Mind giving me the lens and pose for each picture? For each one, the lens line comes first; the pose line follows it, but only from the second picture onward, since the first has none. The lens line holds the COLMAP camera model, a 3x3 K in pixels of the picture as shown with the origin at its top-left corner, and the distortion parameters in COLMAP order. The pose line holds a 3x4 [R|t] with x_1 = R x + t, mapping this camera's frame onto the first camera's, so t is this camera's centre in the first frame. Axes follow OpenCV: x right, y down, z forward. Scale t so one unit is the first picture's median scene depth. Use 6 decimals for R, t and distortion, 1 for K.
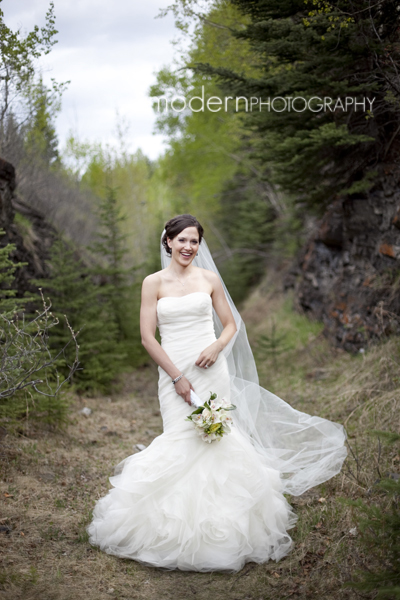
lens RADIAL K [[826.9, 0, 191.1], [0, 826.9, 299.5], [0, 0, 1]] dist [-0.130545, 0.078137]
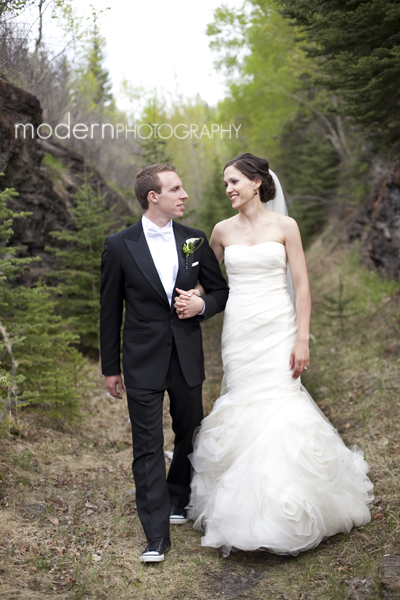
lens RADIAL K [[826.9, 0, 191.1], [0, 826.9, 299.5], [0, 0, 1]] dist [-0.130545, 0.078137]
pose [[0.997431, 0.005625, -0.071418, 0.005639], [-0.001047, 0.997950, 0.063983, -0.006810], [0.071631, -0.063744, 0.995392, 0.129646]]
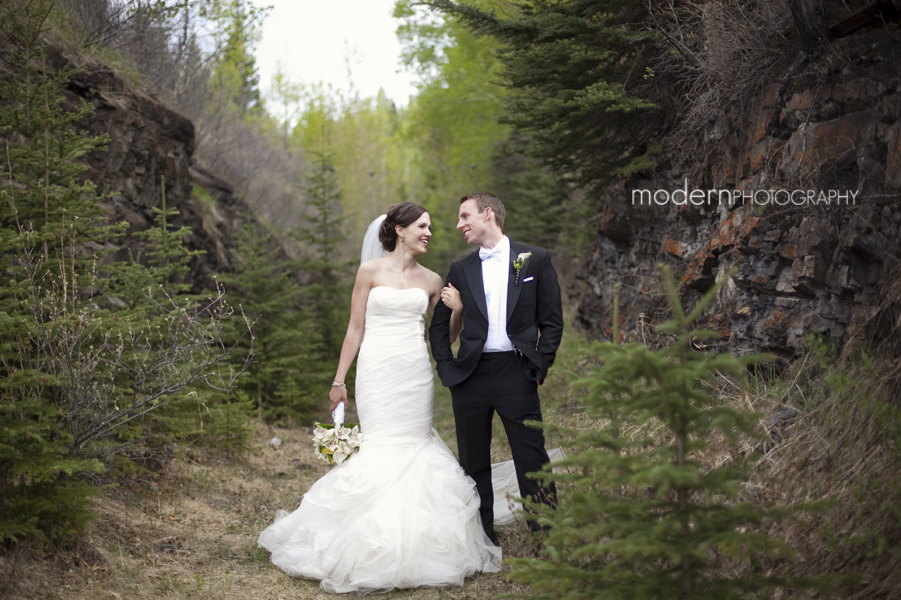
lens RADIAL K [[1236.3, 0, 450.5], [0, 1236.3, 300.0], [0, 0, 1]] dist [-0.110293, -0.029275]
pose [[0.999638, 0.026749, -0.002839, 0.025924], [-0.026781, 0.999570, -0.011916, 0.006564], [0.002519, 0.011988, 0.999925, -0.117016]]
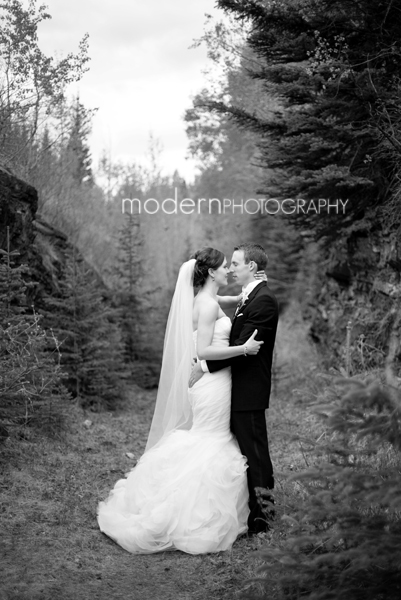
lens RADIAL K [[847.9, 0, 200.9], [0, 847.9, 314.5], [0, 0, 1]] dist [-0.129393, -0.027659]
pose [[0.998380, 0.050614, -0.025991, 0.027425], [-0.050969, 0.998613, -0.013182, 0.000971], [0.025288, 0.014486, 0.999575, -0.064650]]
